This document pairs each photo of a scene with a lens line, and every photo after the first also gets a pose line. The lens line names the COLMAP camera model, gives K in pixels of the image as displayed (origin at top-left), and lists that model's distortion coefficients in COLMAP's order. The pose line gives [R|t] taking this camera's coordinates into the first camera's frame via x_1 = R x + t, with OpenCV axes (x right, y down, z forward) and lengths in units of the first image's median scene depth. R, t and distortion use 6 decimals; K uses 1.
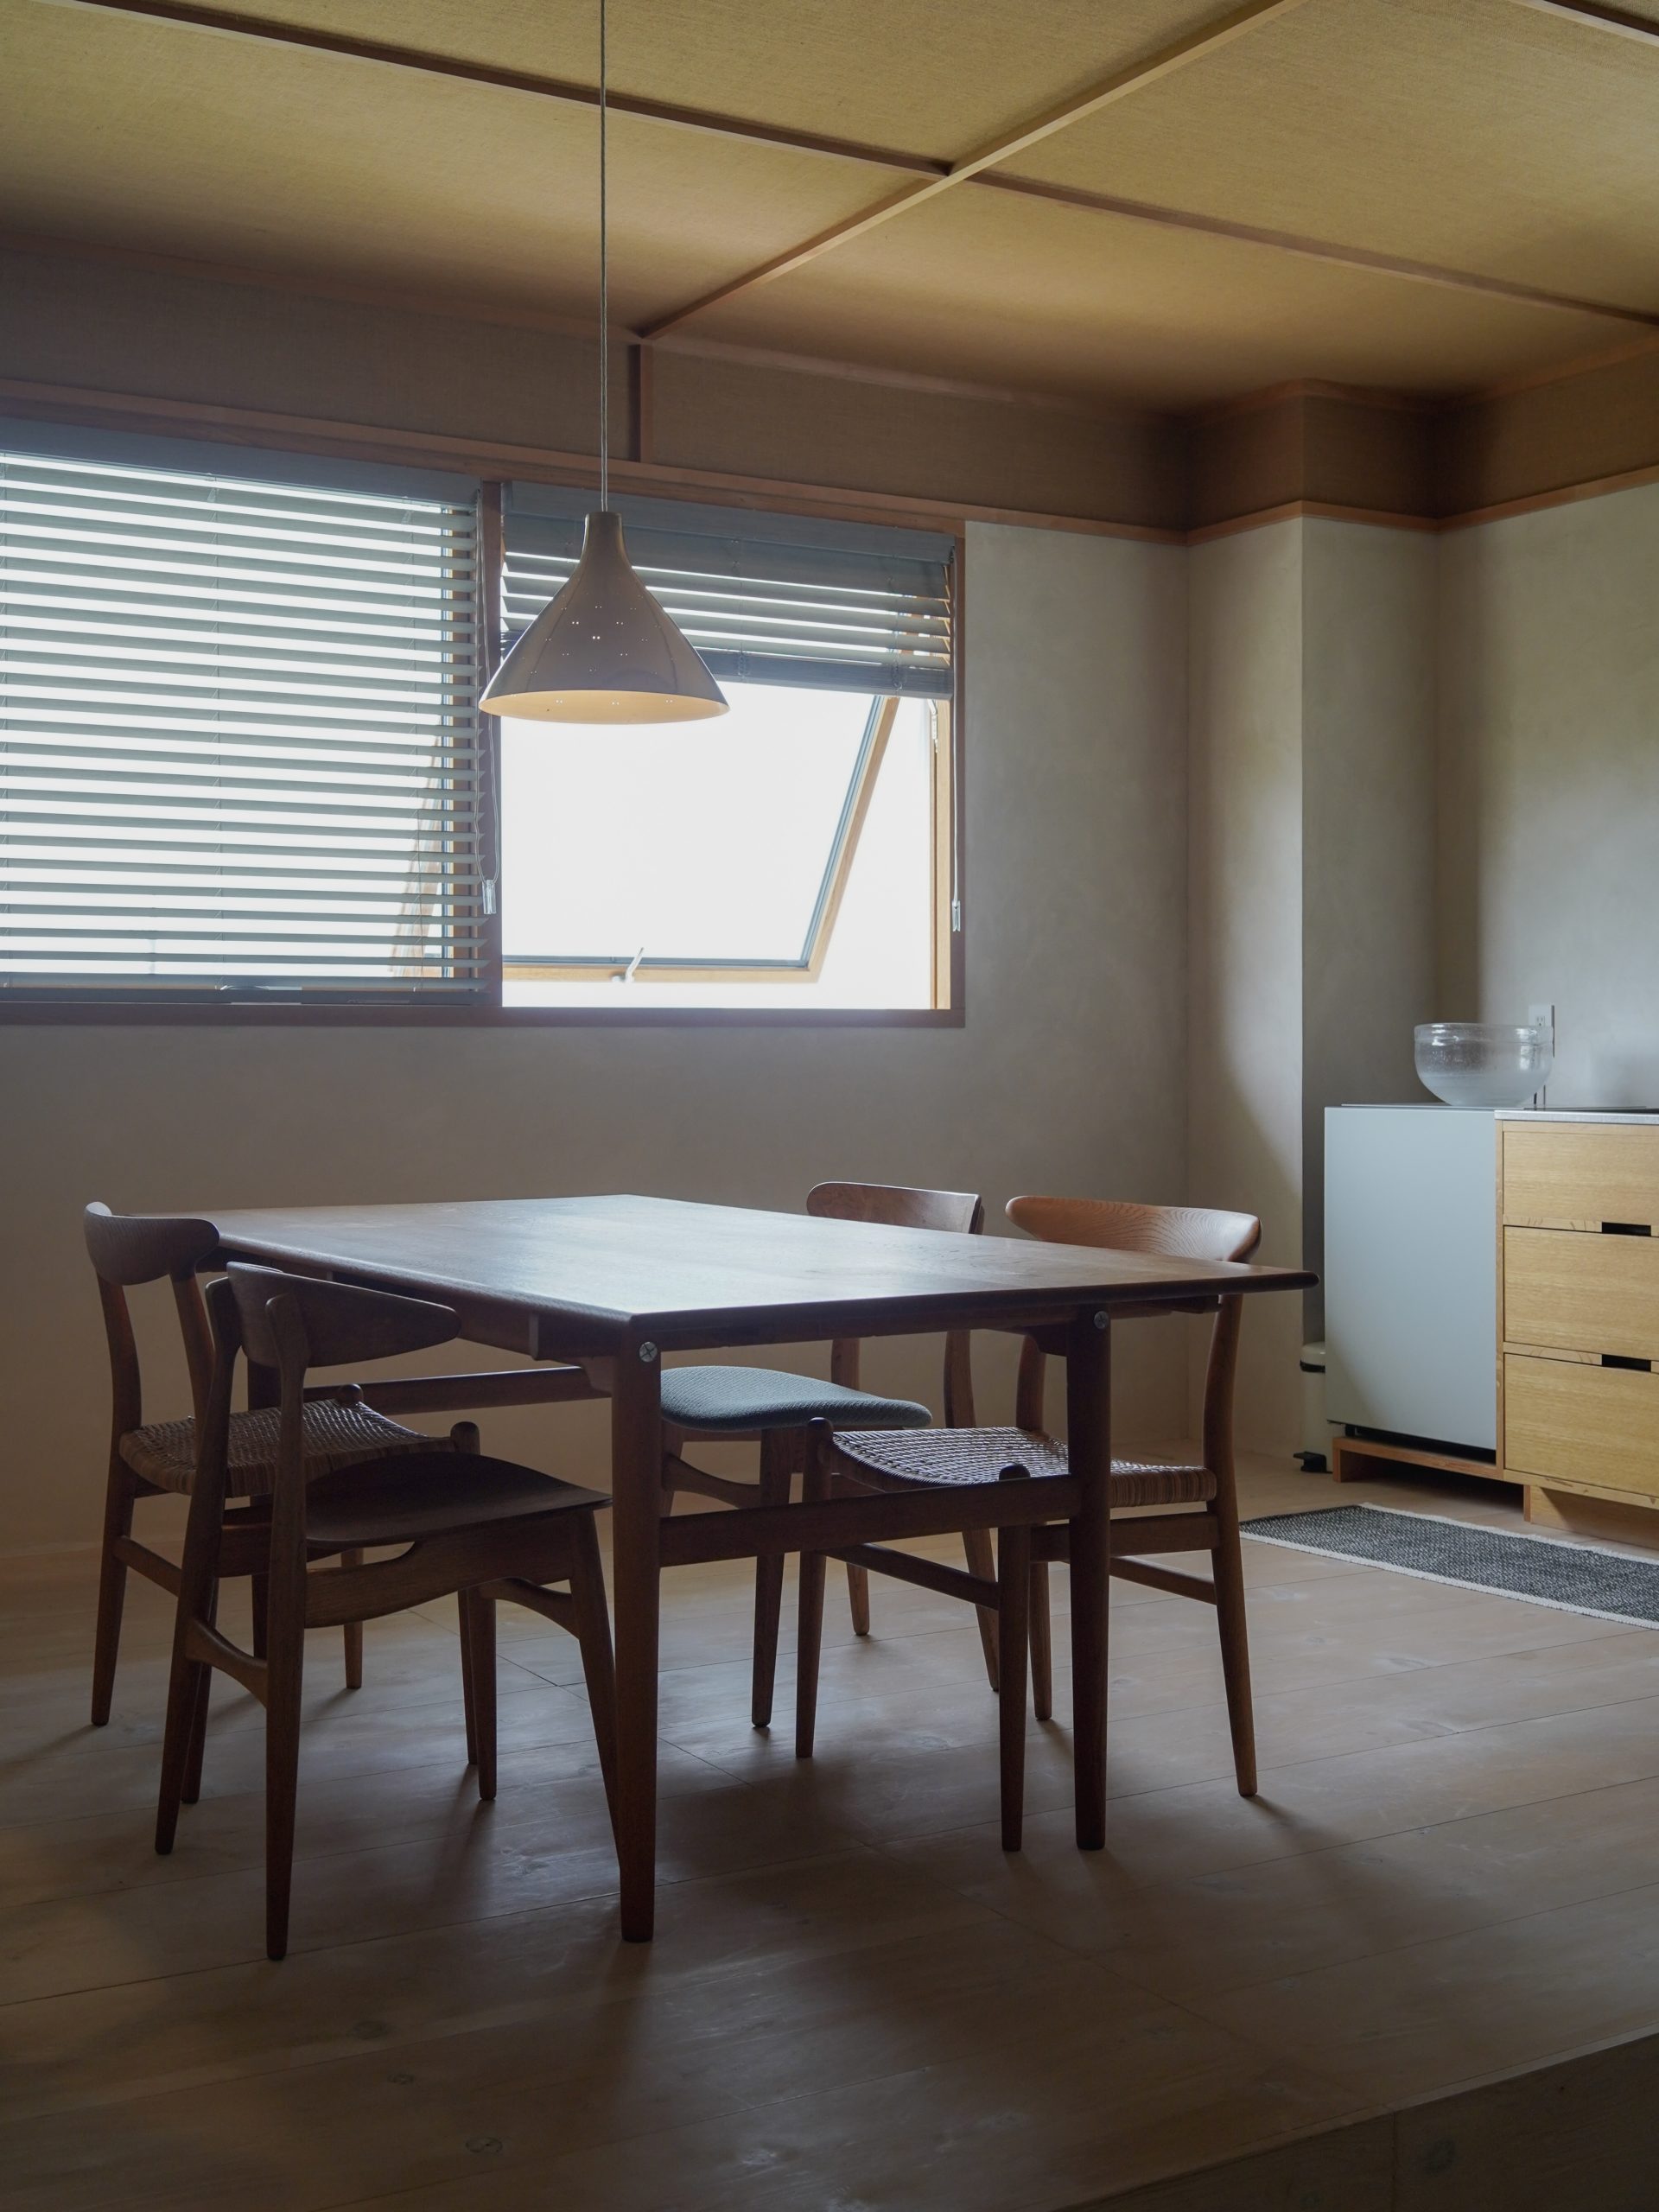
lens RADIAL K [[2542.0, 0, 845.3], [0, 2542.0, 1110.7], [0, 0, 1]] dist [-0.066068, 0.000000]
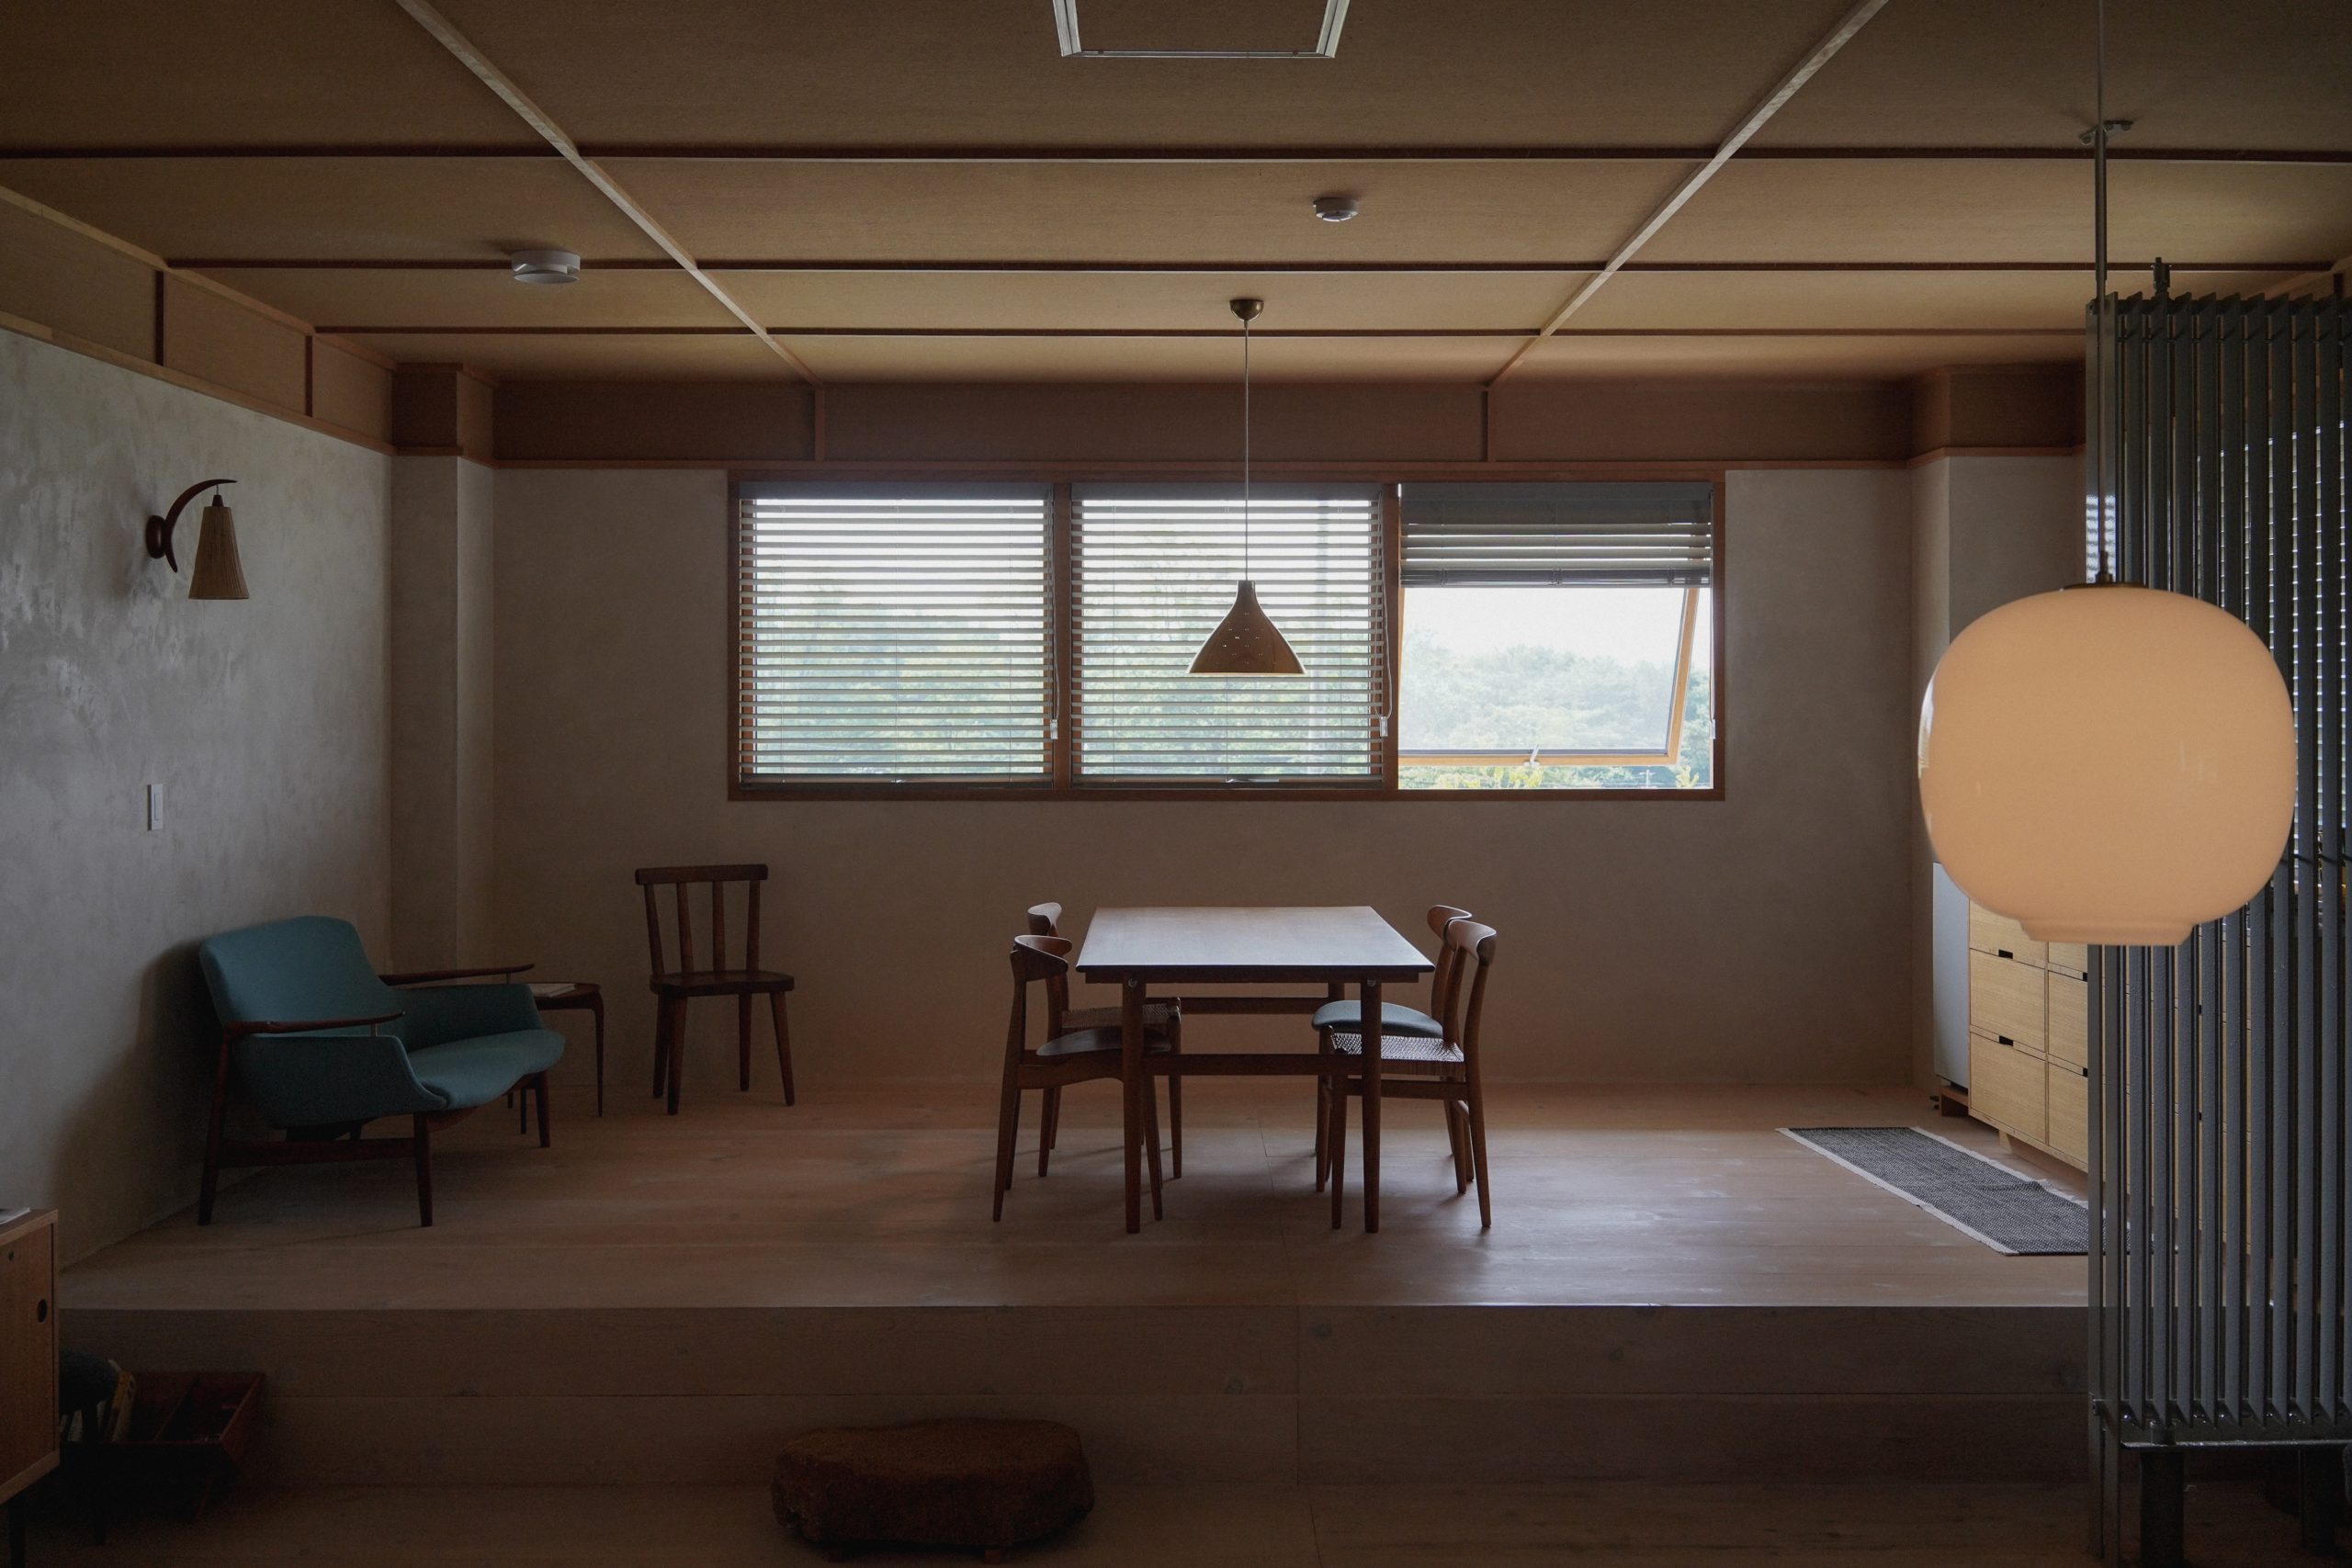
lens RADIAL K [[2428.4, 0, 1164.3], [0, 2428.4, 770.9], [0, 0, 1]] dist [-0.041027, 0.000000]
pose [[0.849869, 0.015848, -0.526756, 0.591594], [-0.014395, 0.999873, 0.006857, -0.062179], [0.526797, 0.001756, 0.849989, -0.474247]]
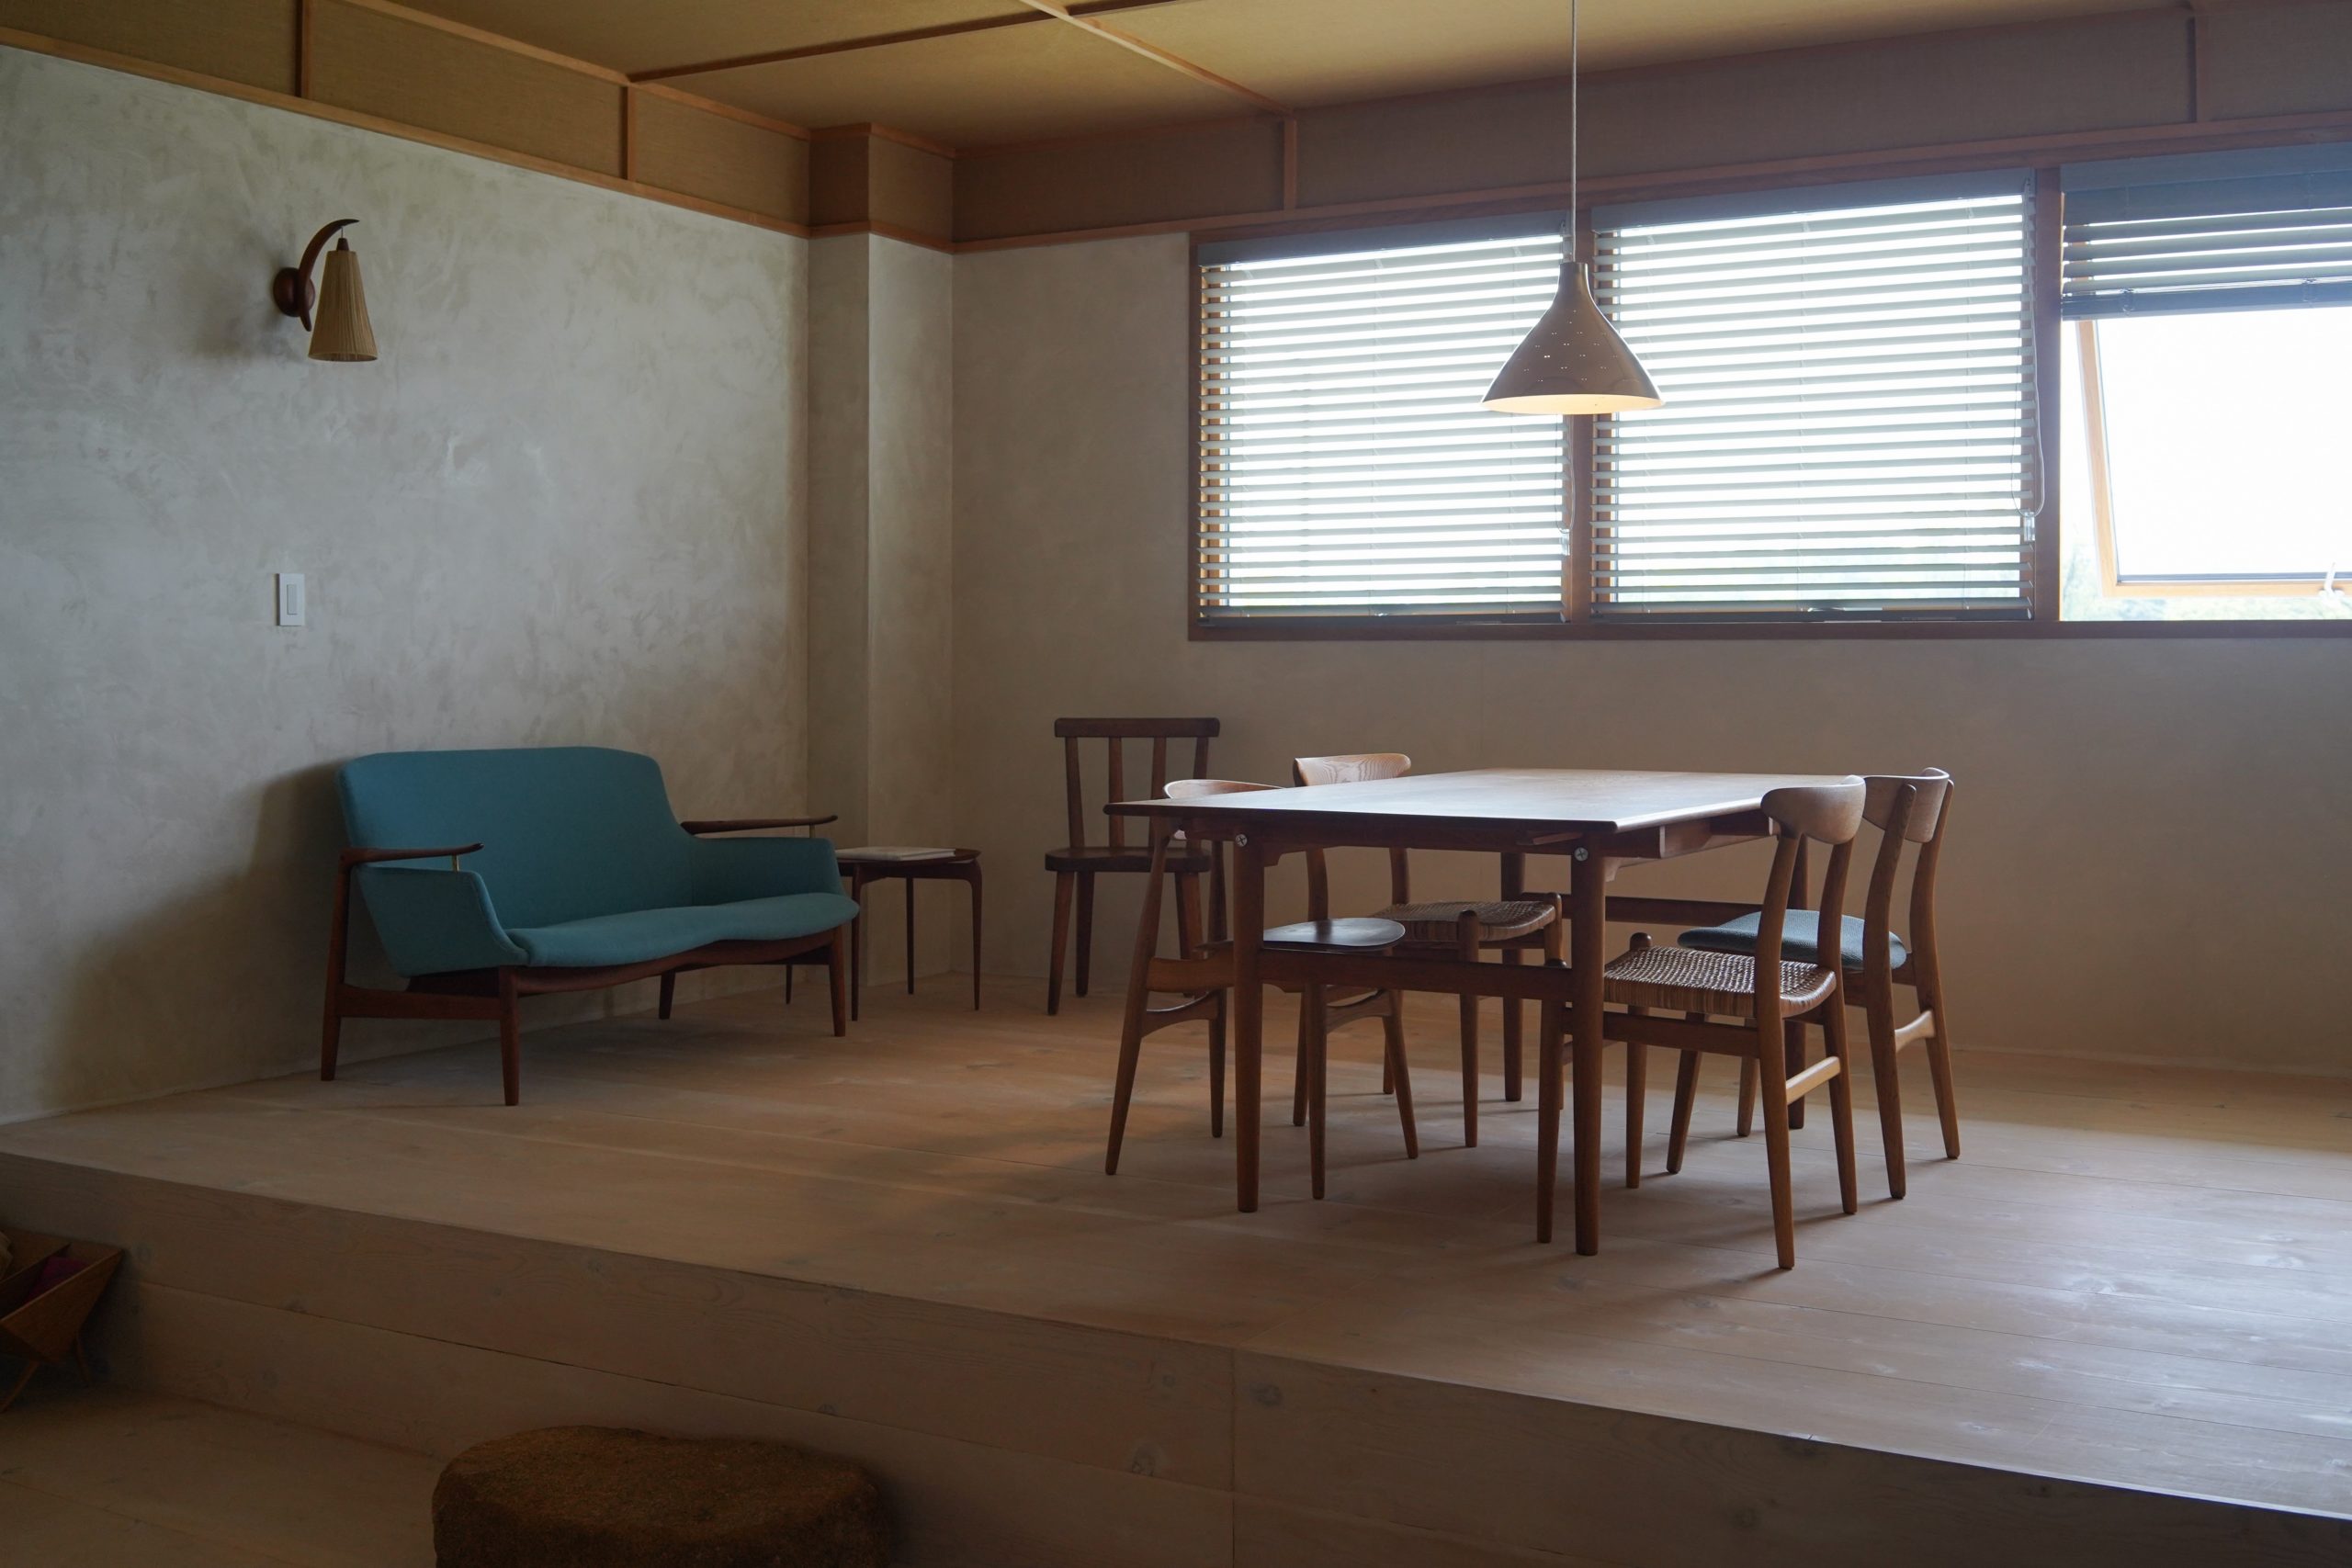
lens RADIAL K [[2428.4, 0, 1159.5], [0, 2428.4, 724.0], [0, 0, 1]] dist [-0.041027, 0.000000]
pose [[0.467048, 0.023376, -0.883923, 0.645571], [-0.025821, 0.999585, 0.012791, 0.002322], [0.883855, 0.016849, 0.467458, 0.124983]]
